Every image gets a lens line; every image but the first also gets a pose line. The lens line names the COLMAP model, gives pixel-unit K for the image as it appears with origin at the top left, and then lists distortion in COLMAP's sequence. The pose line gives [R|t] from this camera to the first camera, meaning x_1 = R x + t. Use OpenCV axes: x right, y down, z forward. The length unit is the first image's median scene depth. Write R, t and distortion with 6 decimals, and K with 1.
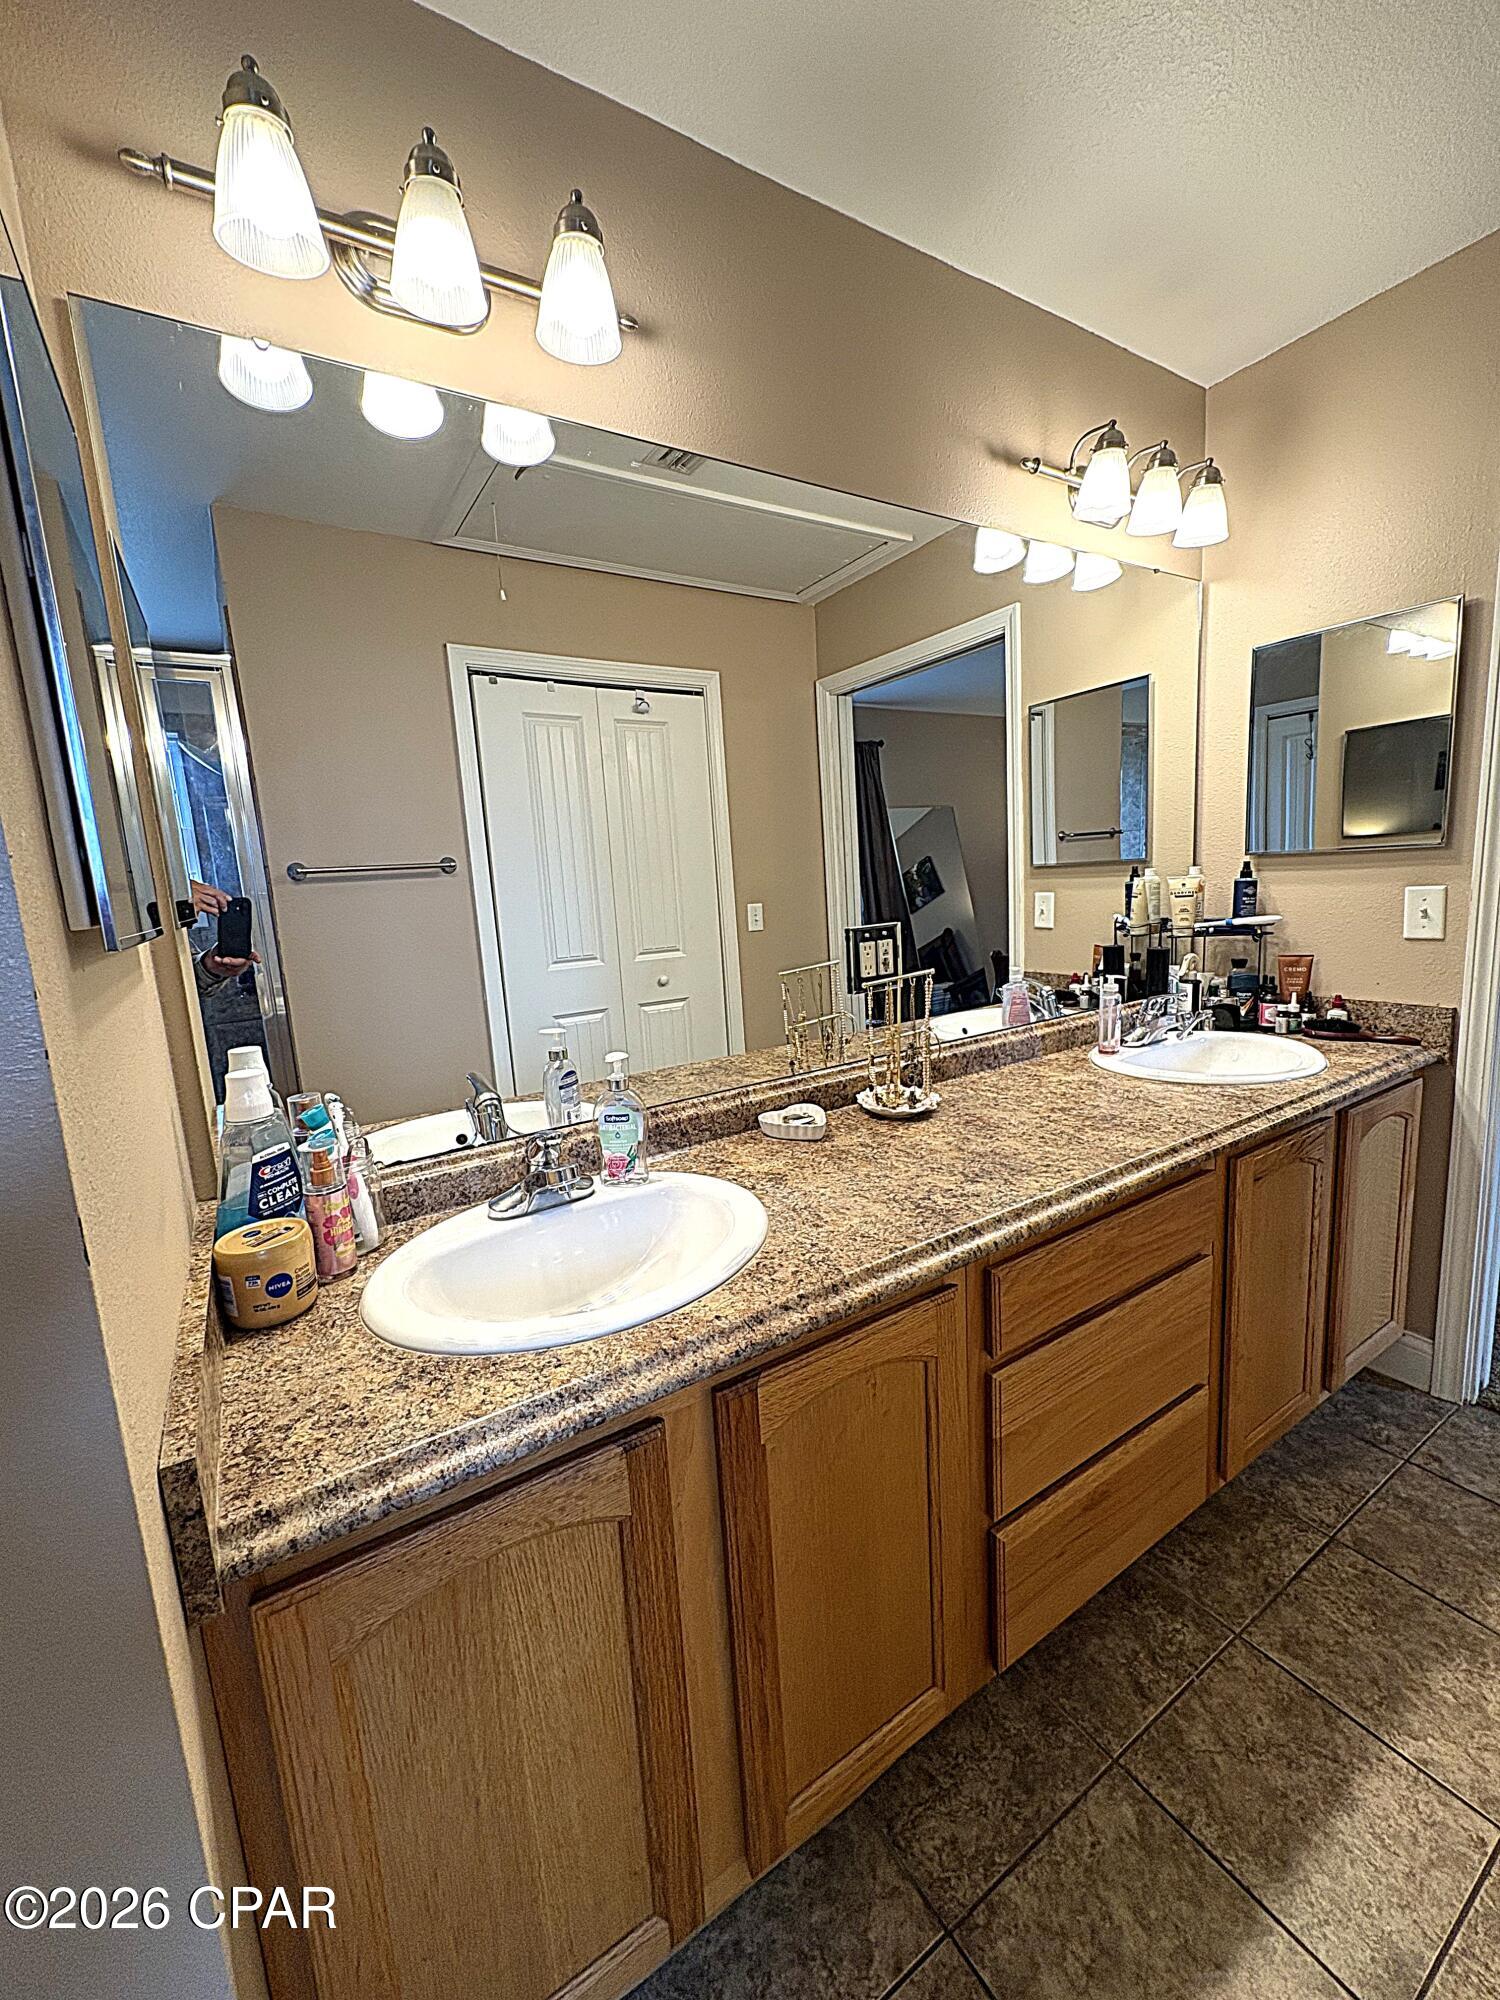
lens RADIAL K [[795.1, 0, 752.2], [0, 795.1, 997.4], [0, 0, 1]] dist [0.002553, 0.000158]
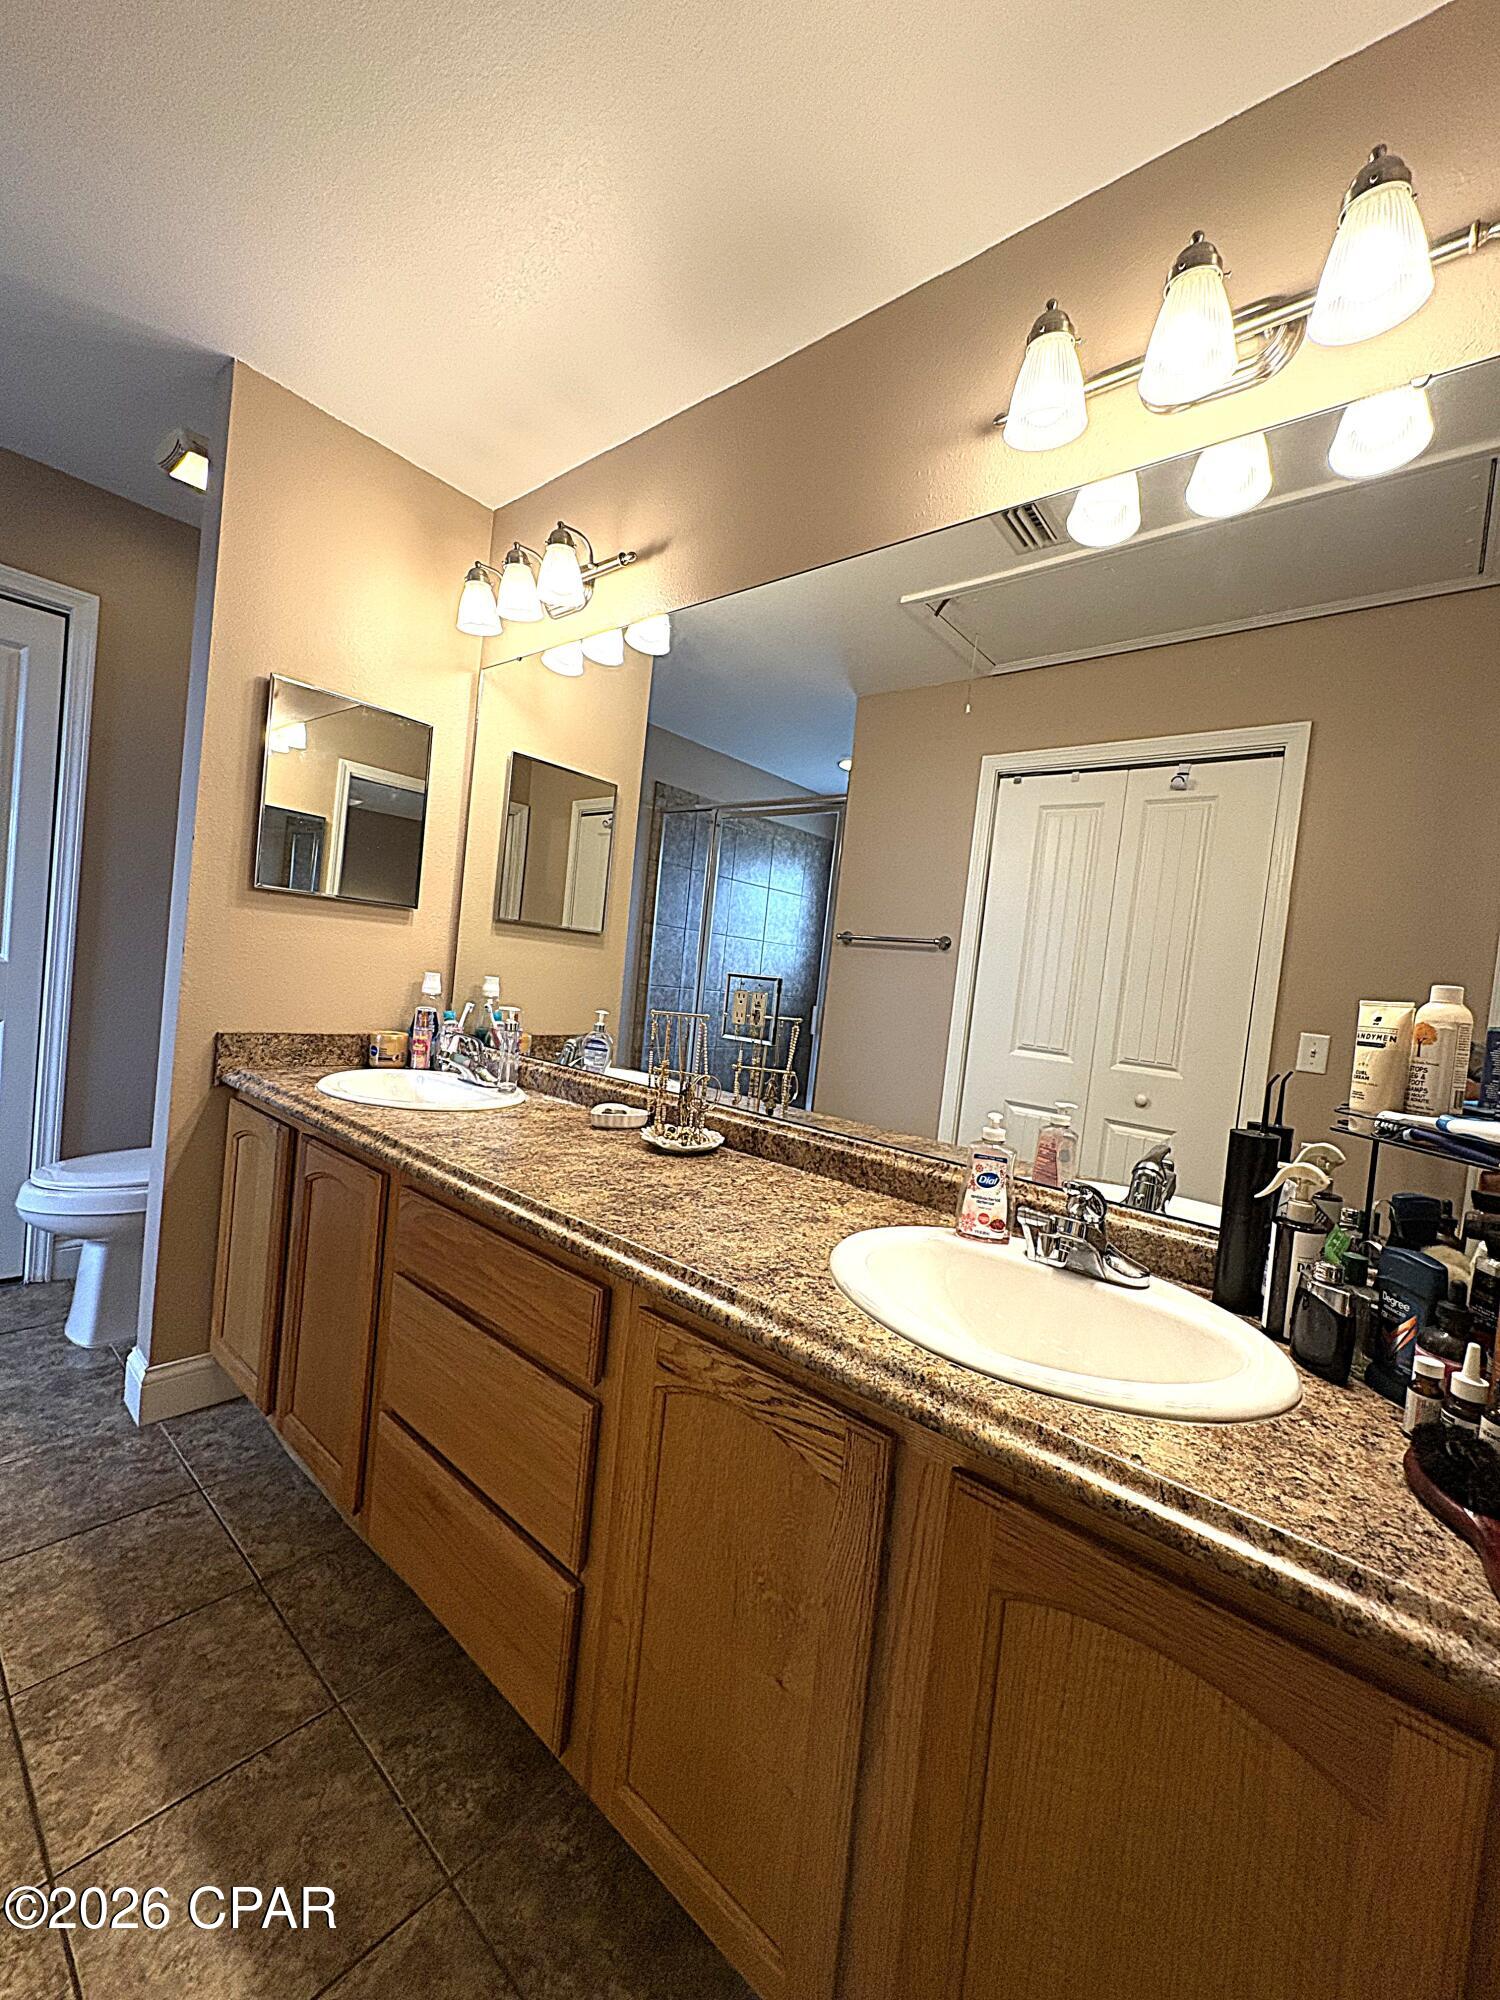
lens RADIAL K [[803.4, 0, 752.9], [0, 803.4, 997.2], [0, 0, 1]] dist [-0.000278, 0.000769]
pose [[0.287491, 0.111078, -0.951320, 1.082785], [-0.259899, 0.965032, 0.034137, -0.095980], [0.921847, 0.237433, 0.306307, 0.678167]]
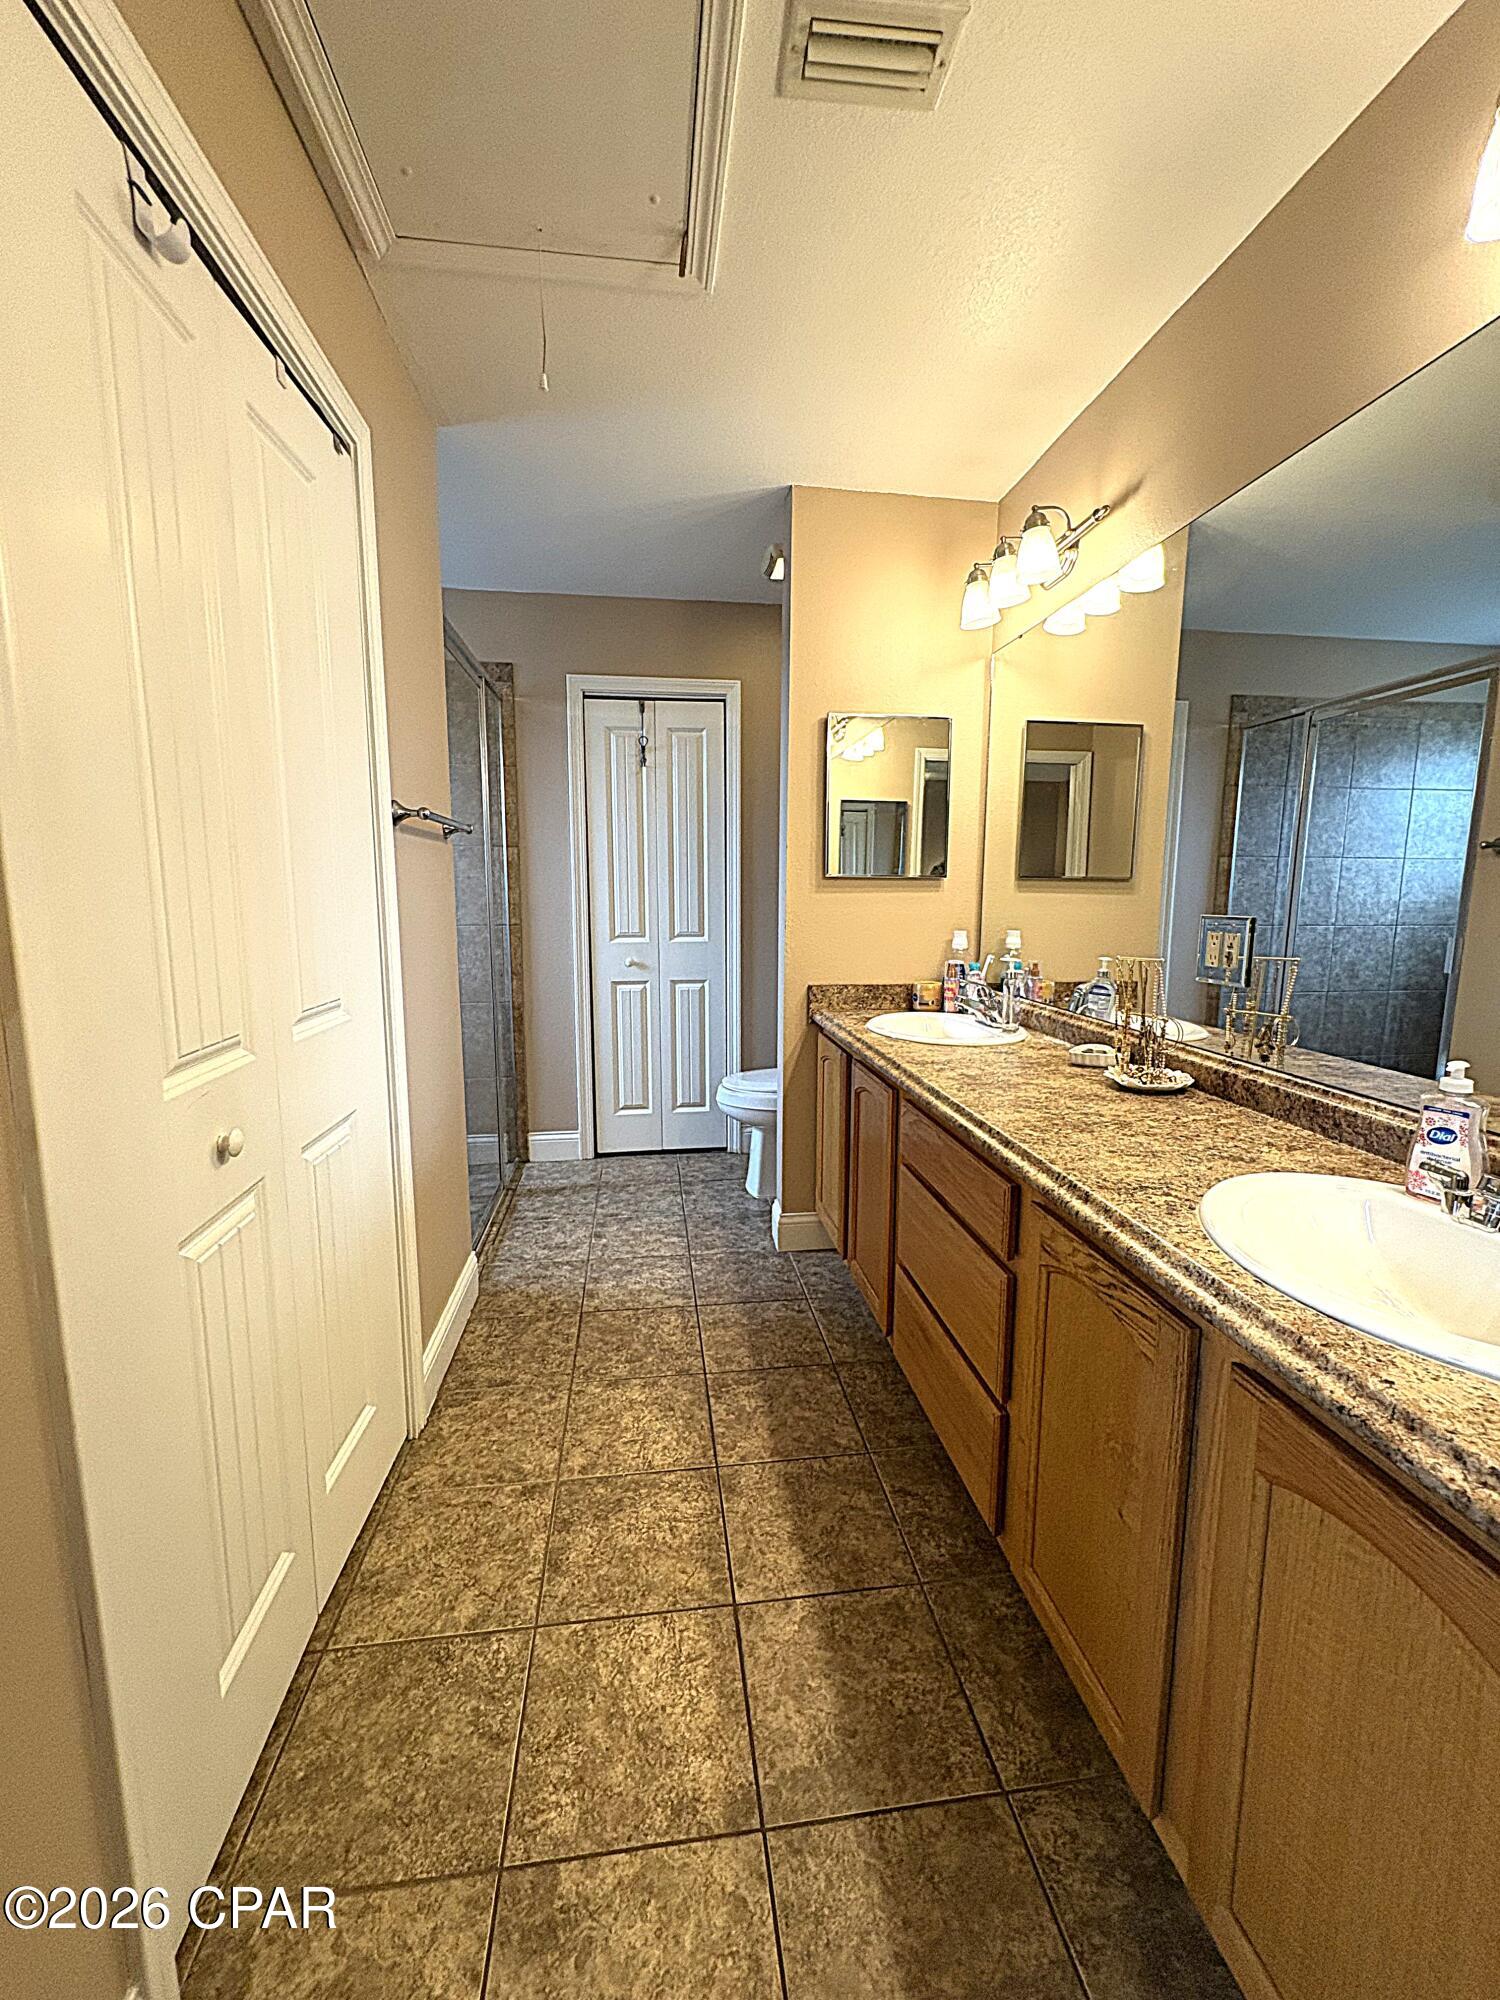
lens RADIAL K [[800.4, 0, 745.1], [0, 800.4, 996.9], [0, 0, 1]] dist [0.001611, 0.000209]
pose [[-0.425872, 0.171992, -0.888286, 1.247453], [-0.118661, 0.962670, 0.243284, -0.158936], [0.896969, 0.209012, -0.389565, 0.850433]]
